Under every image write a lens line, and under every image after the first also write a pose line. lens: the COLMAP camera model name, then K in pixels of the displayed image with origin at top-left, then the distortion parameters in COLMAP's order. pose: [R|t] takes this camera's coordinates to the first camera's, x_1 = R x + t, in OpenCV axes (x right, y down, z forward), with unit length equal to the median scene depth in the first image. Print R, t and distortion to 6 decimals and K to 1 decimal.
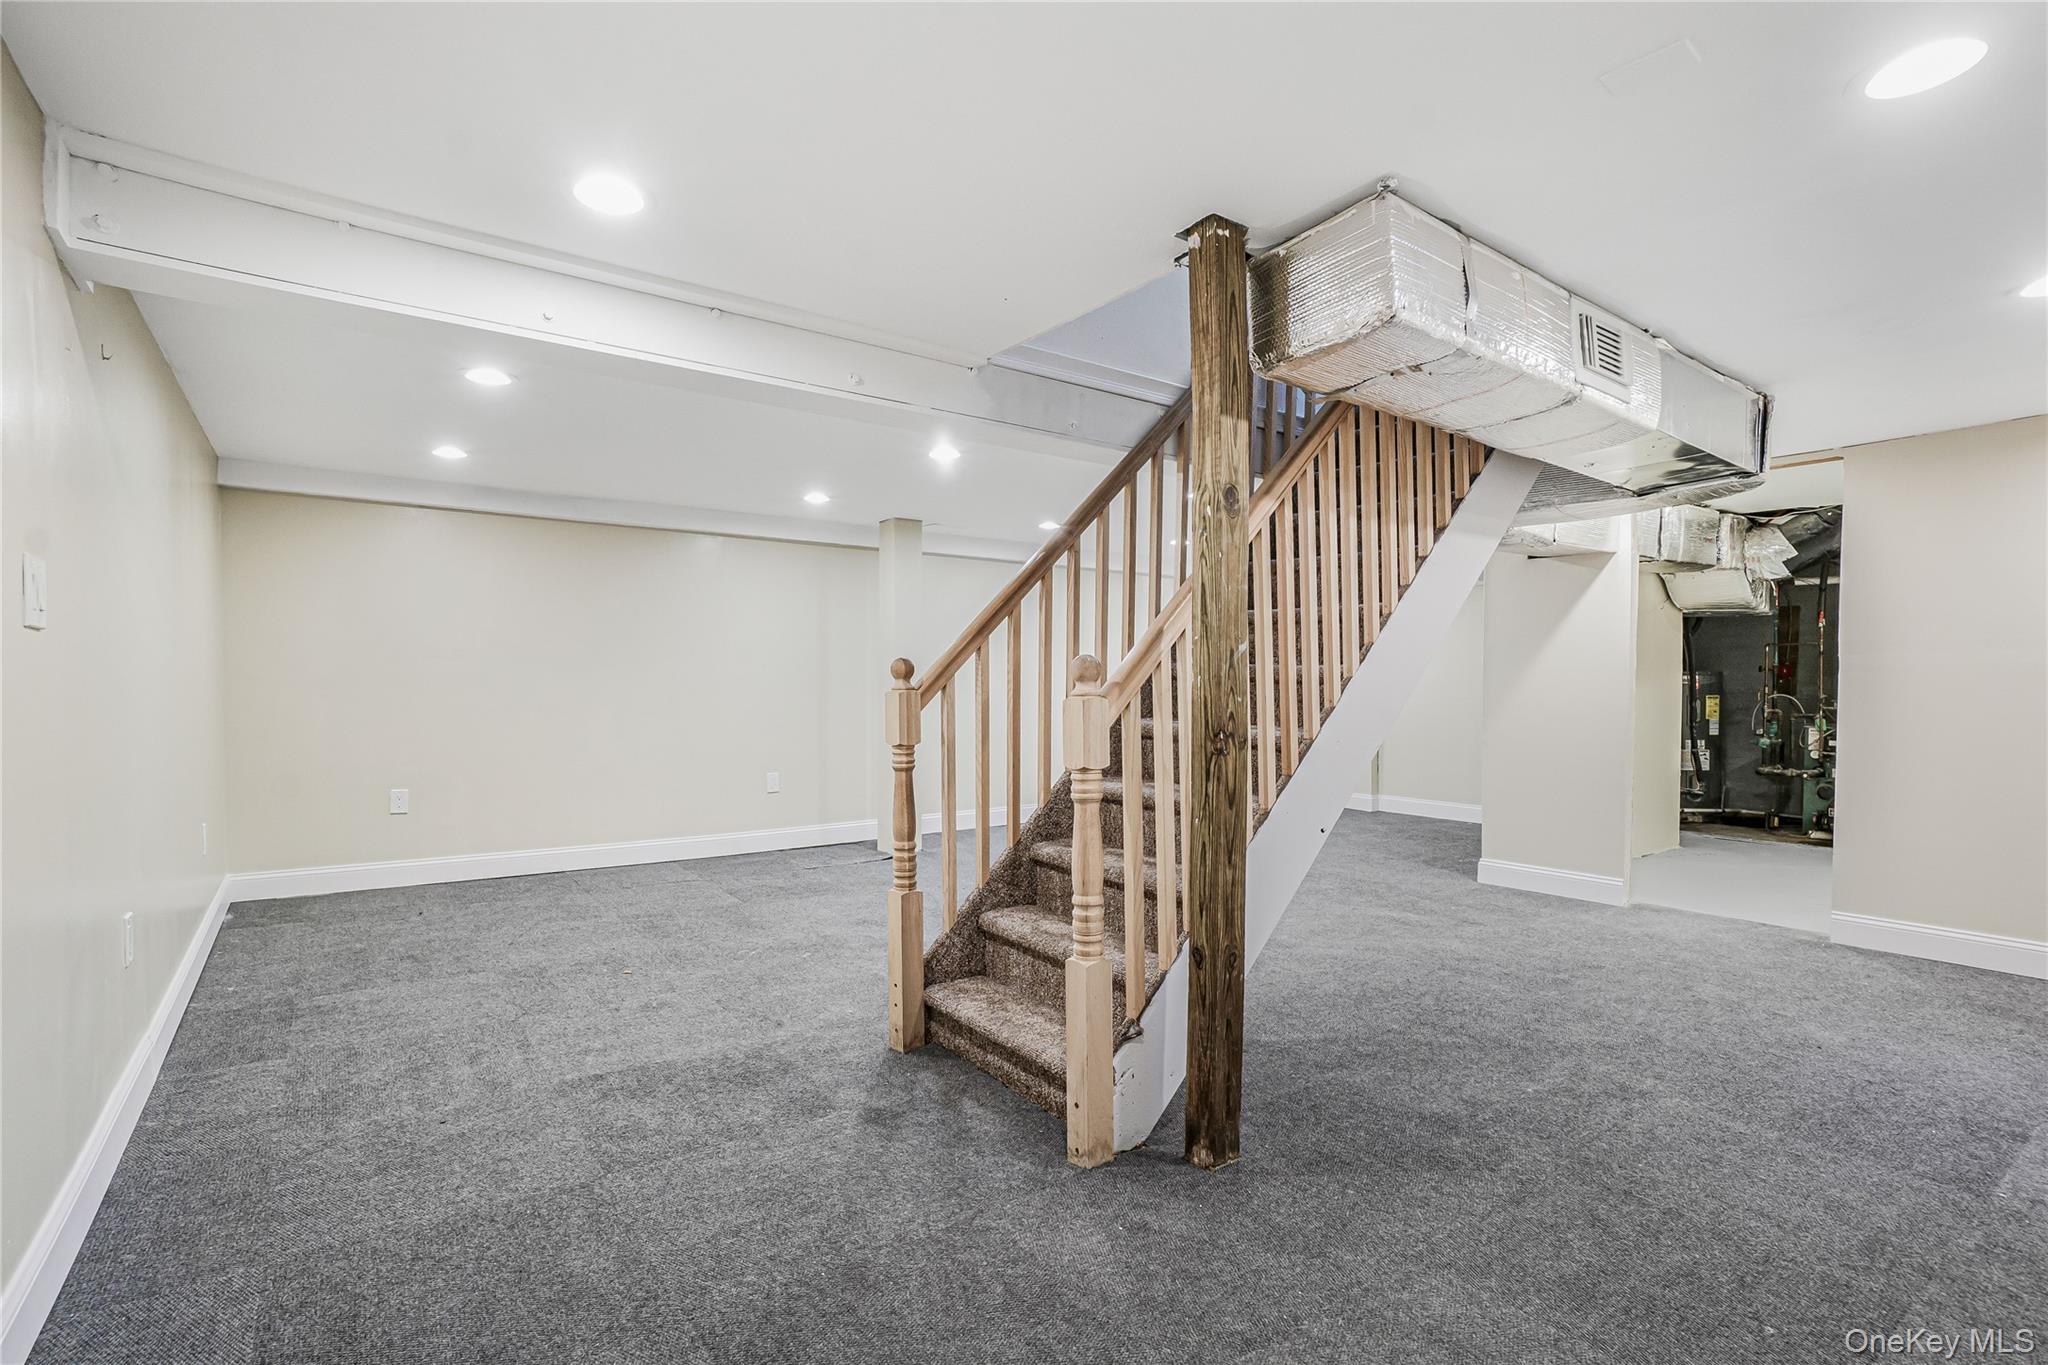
lens RADIAL K [[940.9, 0, 1022.0], [0, 940.9, 683.3], [0, 0, 1]] dist [-0.016854, 0.012659]
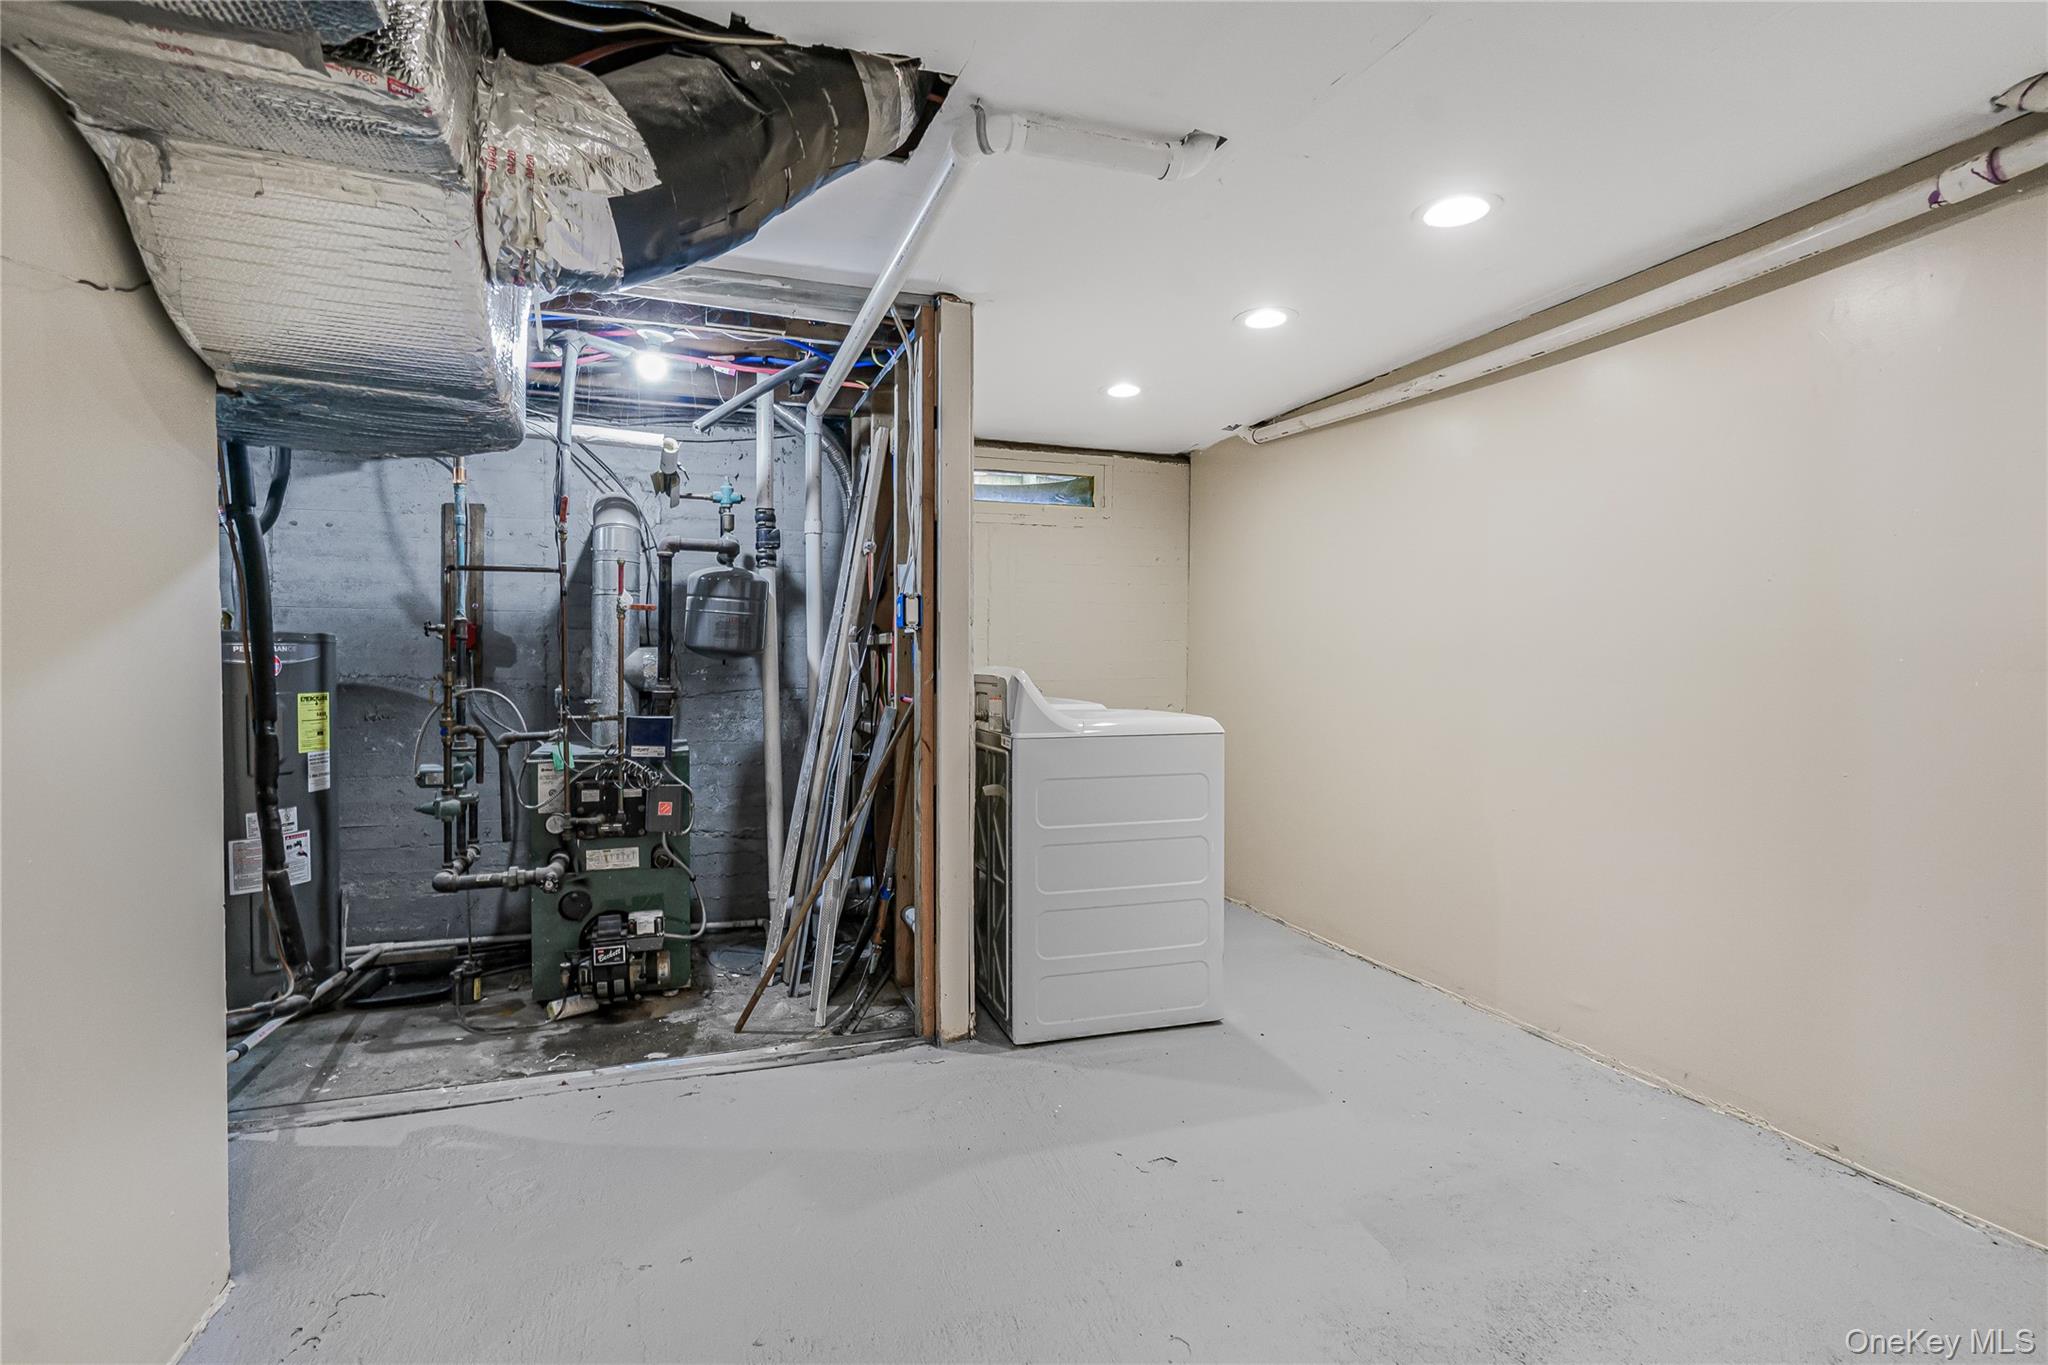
lens RADIAL K [[940.9, 0, 1024.0], [0, 940.9, 685.3], [0, 0, 1]] dist [-0.016854, 0.012659]
pose [[0.263786, -0.014934, 0.964466, 0.435780], [-0.004484, 0.999850, 0.016708, 0.002298], [-0.964571, -0.008732, 0.263680, 0.607201]]
